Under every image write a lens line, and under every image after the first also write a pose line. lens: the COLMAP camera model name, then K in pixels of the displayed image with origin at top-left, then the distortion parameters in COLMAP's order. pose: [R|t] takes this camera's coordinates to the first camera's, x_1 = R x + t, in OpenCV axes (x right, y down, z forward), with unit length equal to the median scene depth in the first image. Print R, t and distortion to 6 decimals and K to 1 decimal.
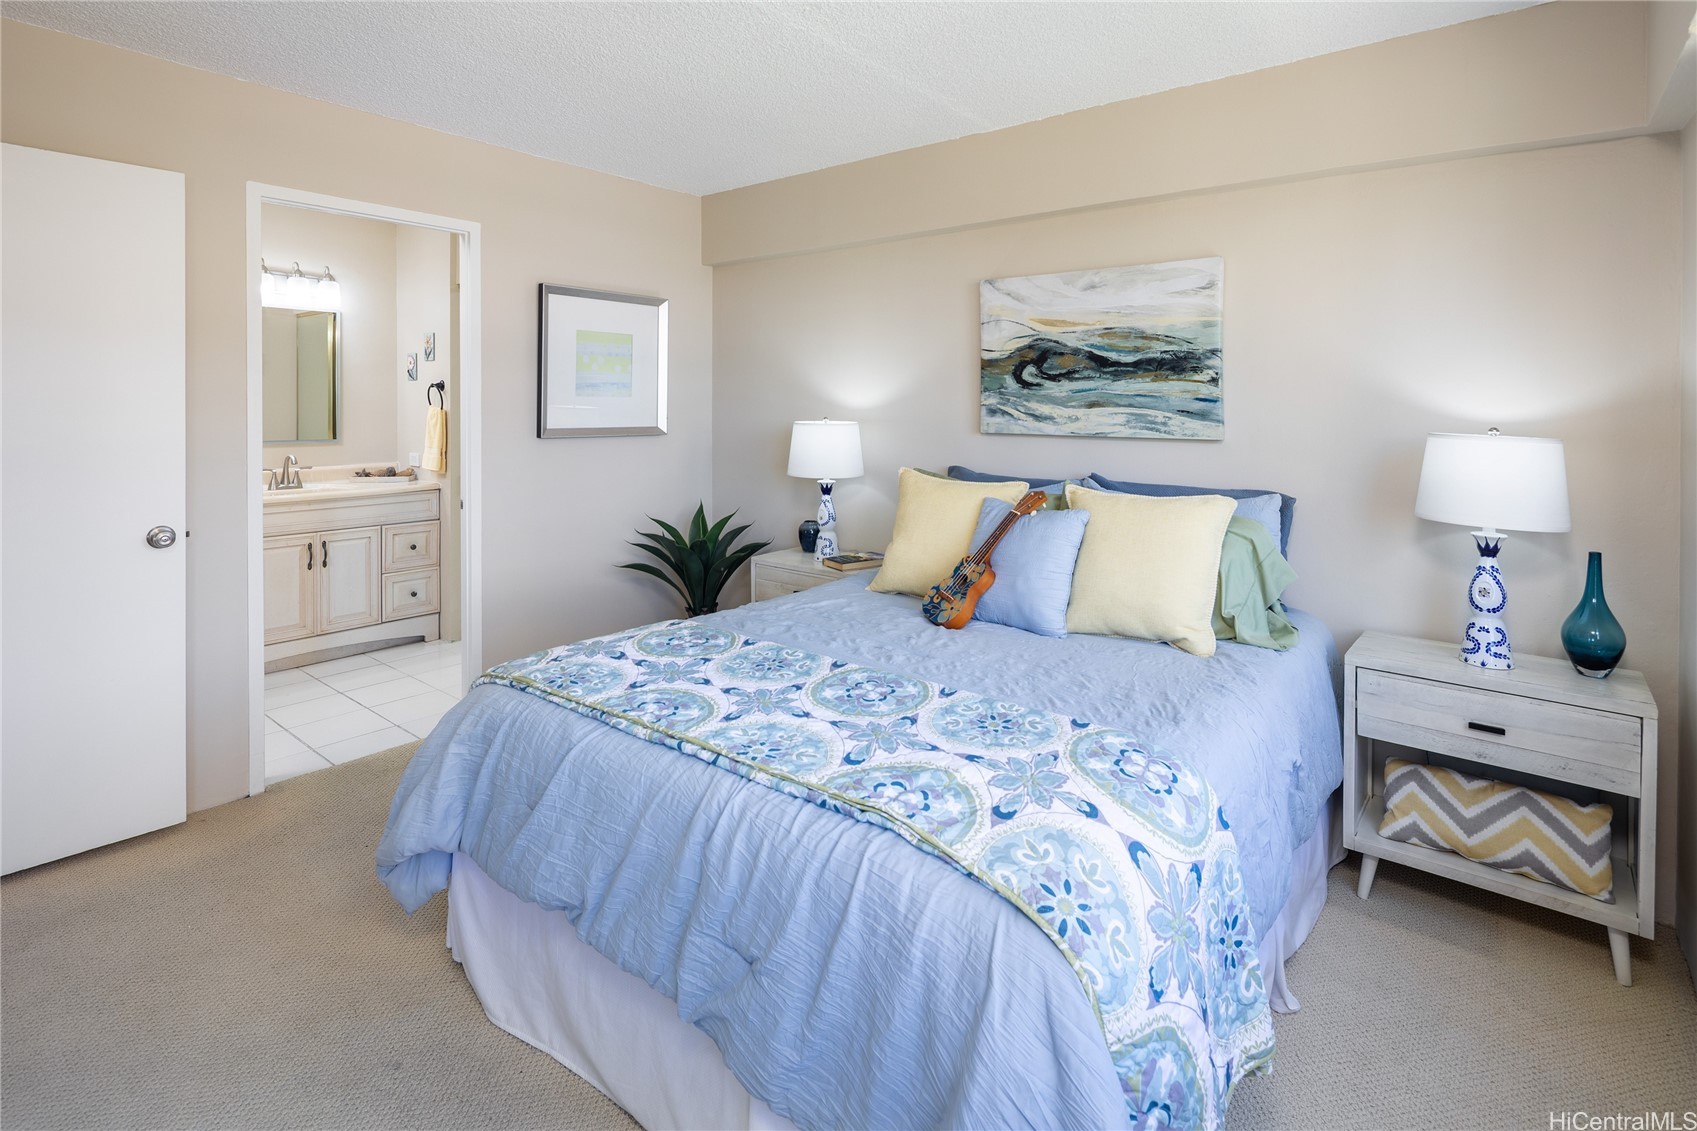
lens RADIAL K [[829.6, 0, 850.0], [0, 829.6, 428.1], [0, 0, 1]] dist [0.000472, 0.000072]
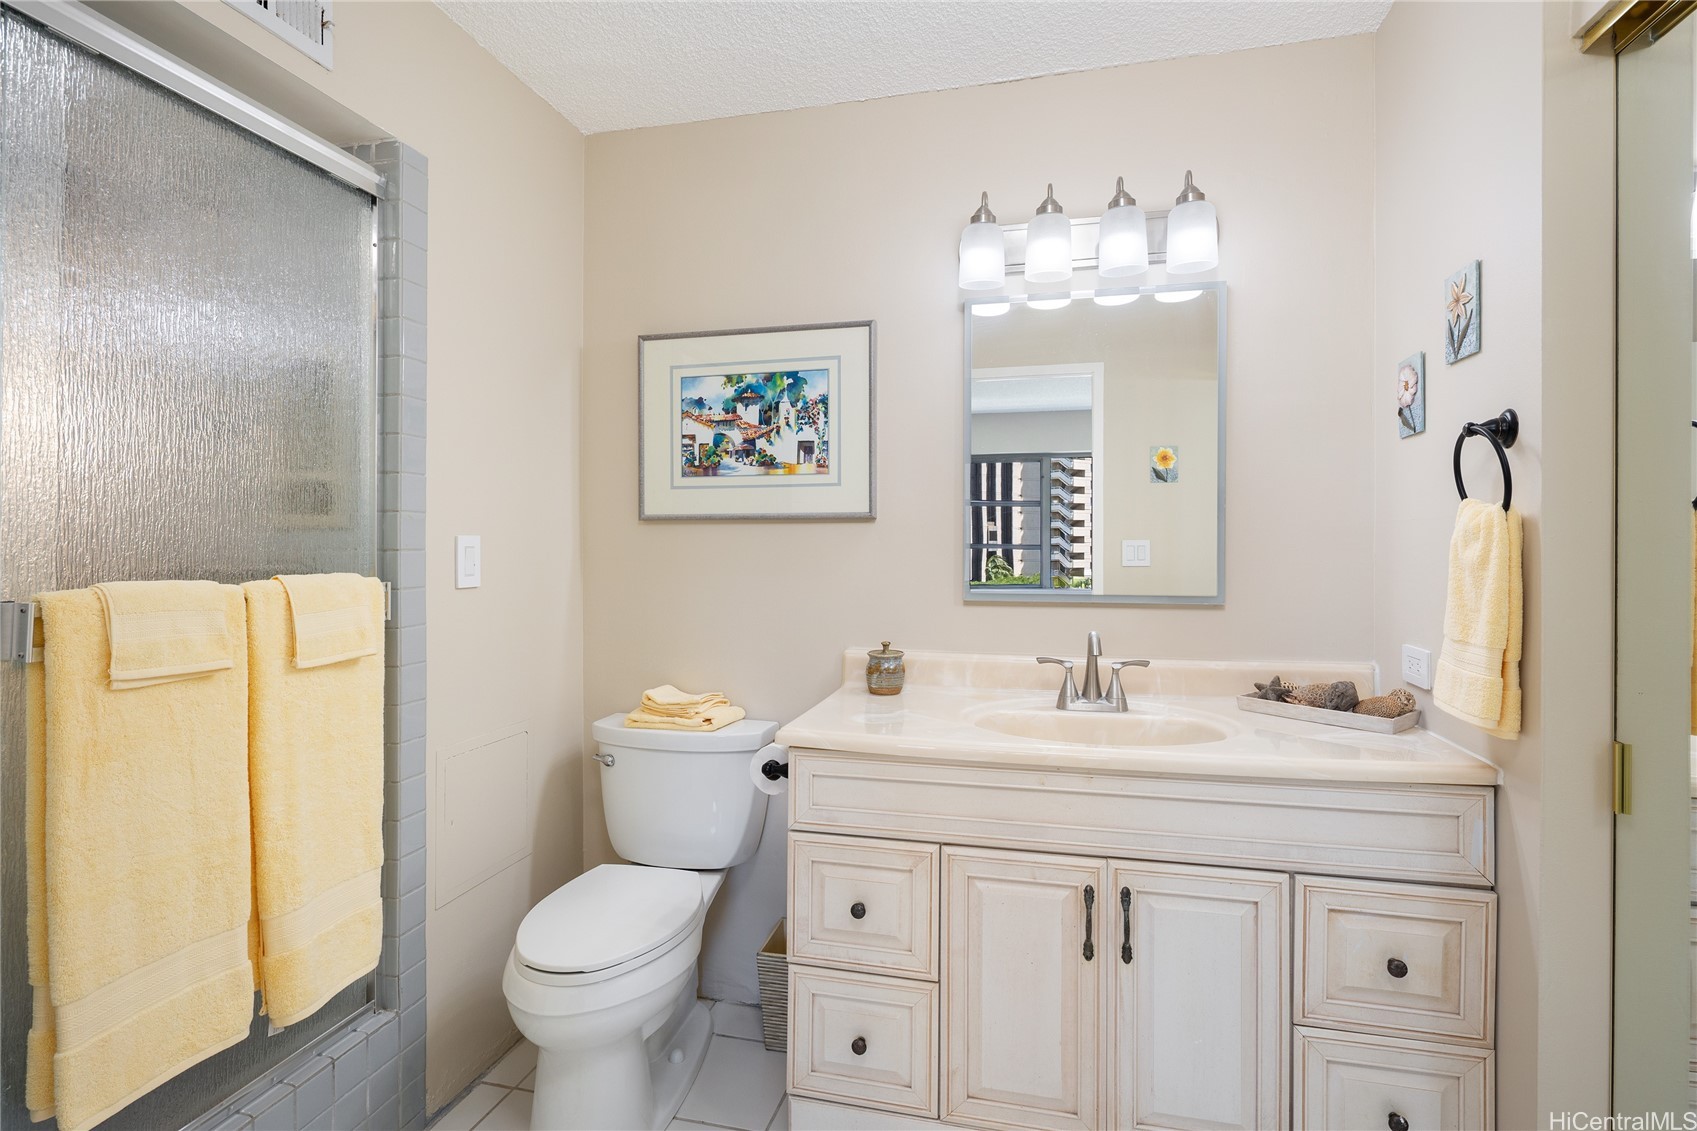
lens RADIAL K [[828.9, 0, 853.1], [0, 828.9, 534.9], [0, 0, 1]] dist [-0.000355, -0.000782]
pose [[0.426352, -0.012178, -0.904475, -0.332073], [-0.022812, 0.999447, -0.024210, -0.002719], [0.904270, 0.030955, 0.425838, 0.678586]]
